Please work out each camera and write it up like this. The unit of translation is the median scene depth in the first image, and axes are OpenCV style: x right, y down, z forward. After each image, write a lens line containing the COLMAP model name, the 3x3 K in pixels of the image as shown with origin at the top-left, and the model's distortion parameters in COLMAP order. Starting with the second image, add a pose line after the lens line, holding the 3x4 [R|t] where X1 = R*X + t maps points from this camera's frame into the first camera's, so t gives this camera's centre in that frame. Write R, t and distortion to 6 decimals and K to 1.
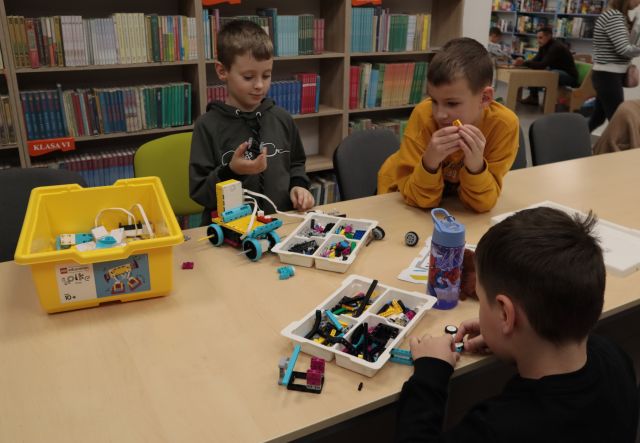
lens RADIAL K [[574.4, 0, 320.0], [0, 574.4, 221.5], [0, 0, 1]] dist [0.003845, 0.005602]
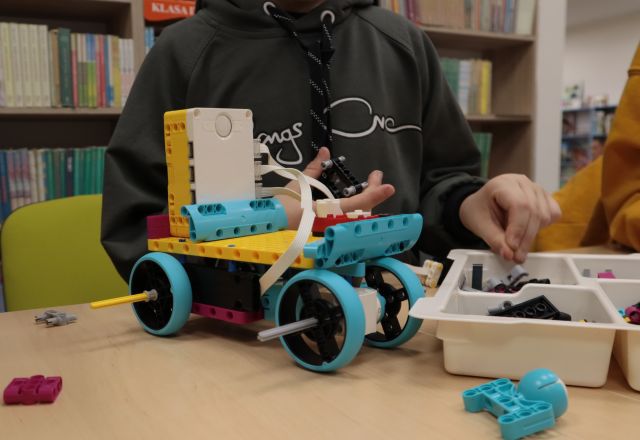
lens RADIAL K [[913.0, 0, 320.0], [0, 913.0, 220.0], [0, 0, 1]] dist [-0.097032, 0.003695]
pose [[0.999495, -0.030733, -0.008045, -0.019855], [0.028791, 0.983332, -0.179527, 0.013009], [0.013428, 0.179205, 0.983720, 0.110626]]
